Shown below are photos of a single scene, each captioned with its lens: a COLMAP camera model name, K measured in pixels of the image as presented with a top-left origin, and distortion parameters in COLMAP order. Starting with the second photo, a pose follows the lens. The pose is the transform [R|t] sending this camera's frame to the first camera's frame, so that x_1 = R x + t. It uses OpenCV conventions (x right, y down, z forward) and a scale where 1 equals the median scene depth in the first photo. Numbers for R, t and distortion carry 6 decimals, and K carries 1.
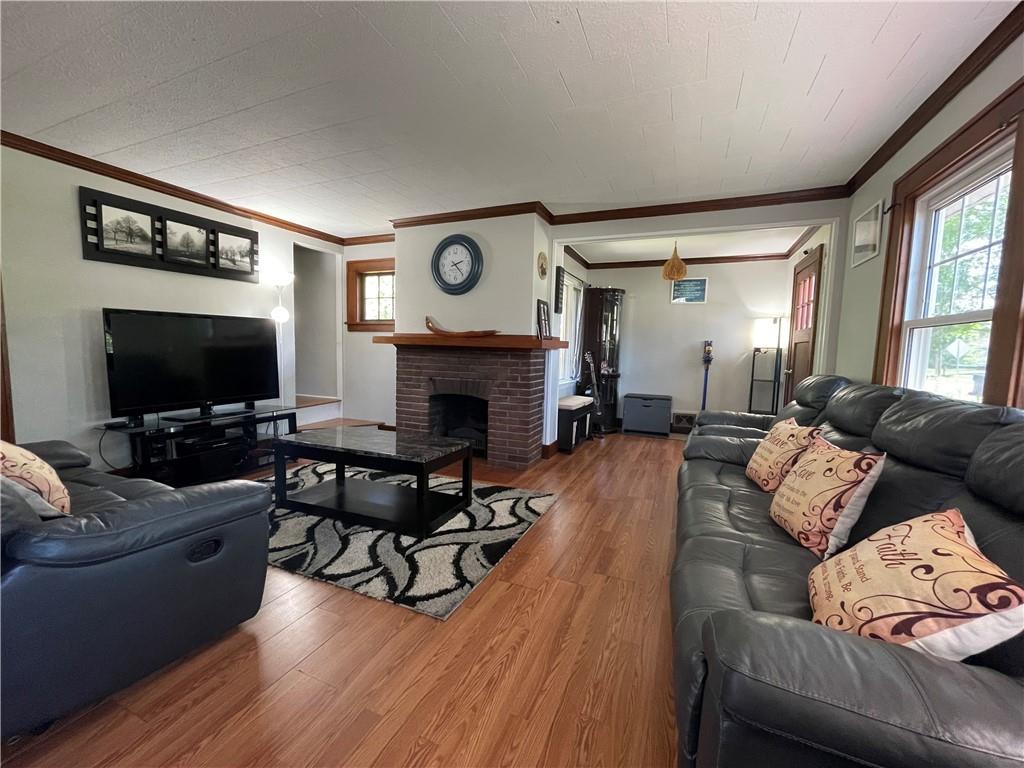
lens RADIAL K [[414.5, 0, 509.0], [0, 414.5, 384.0], [0, 0, 1]] dist [-0.002025, -0.000556]
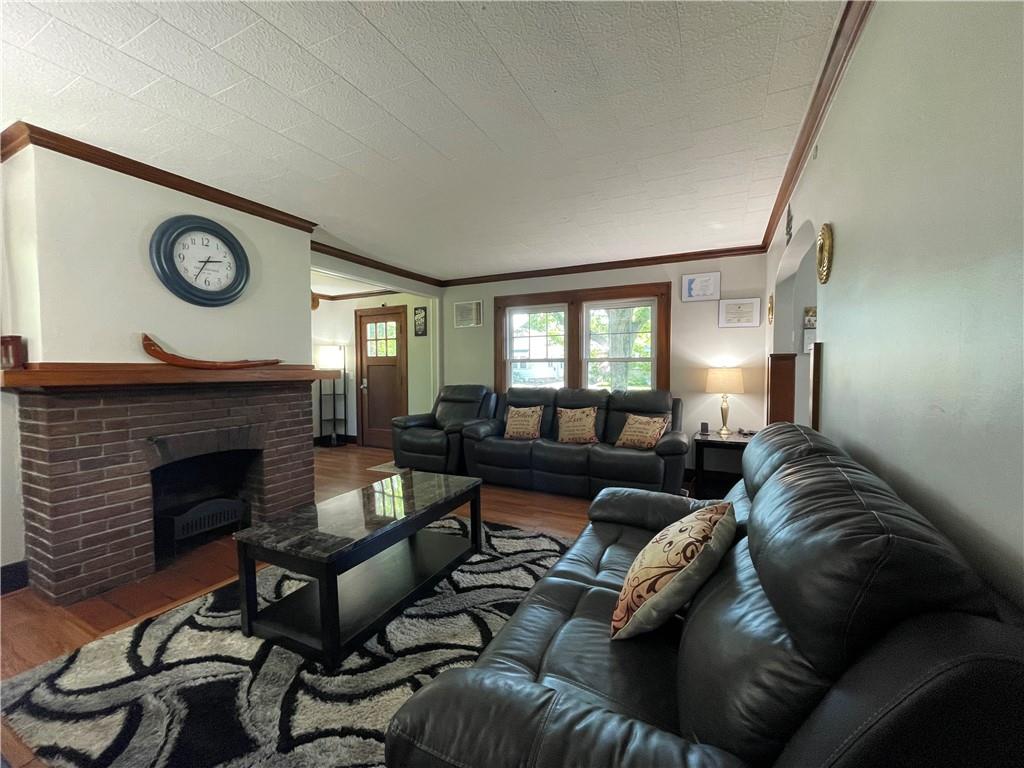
lens RADIAL K [[414.5, 0, 510.8], [0, 414.5, 386.9], [0, 0, 1]] dist [-0.002025, -0.000556]
pose [[0.066327, -0.074494, 0.995013, -0.827957], [0.096390, 0.993024, 0.067920, -0.088687], [-0.993131, 0.091404, 0.073044, 0.504154]]
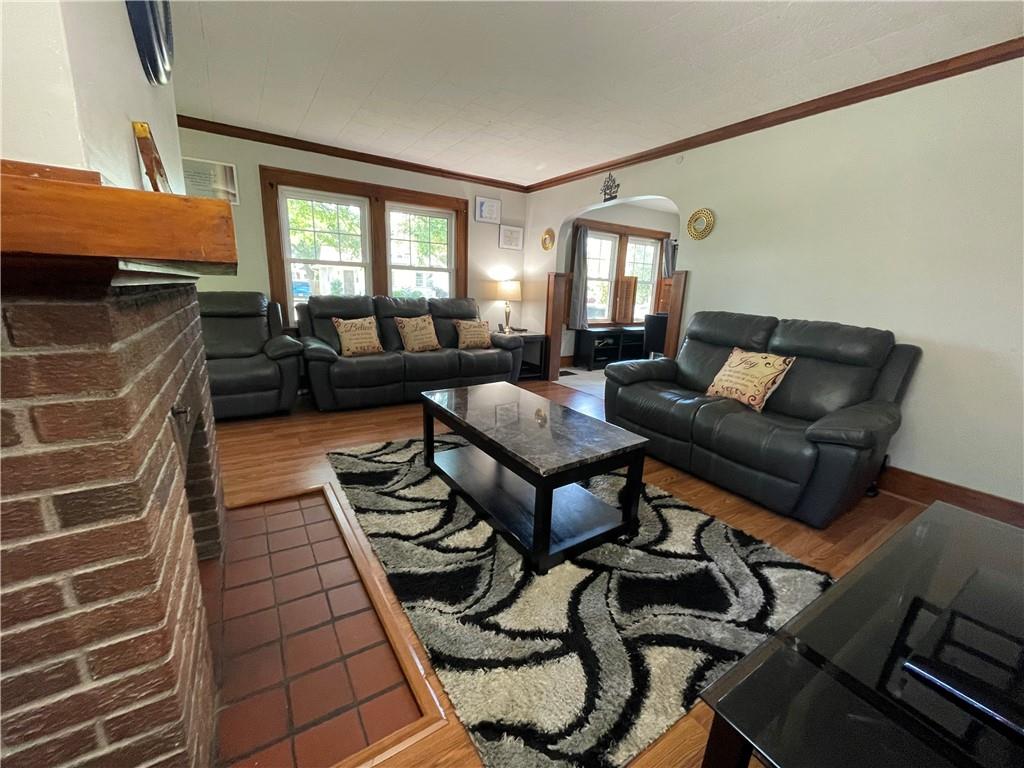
lens RADIAL K [[414.5, 0, 511.4], [0, 414.5, 384.6], [0, 0, 1]] dist [-0.002025, -0.000556]
pose [[-0.826542, -0.184771, 0.531684, -0.540107], [-0.008367, 0.948515, 0.316620, -0.121541], [-0.562813, 0.257251, -0.785534, 1.212670]]
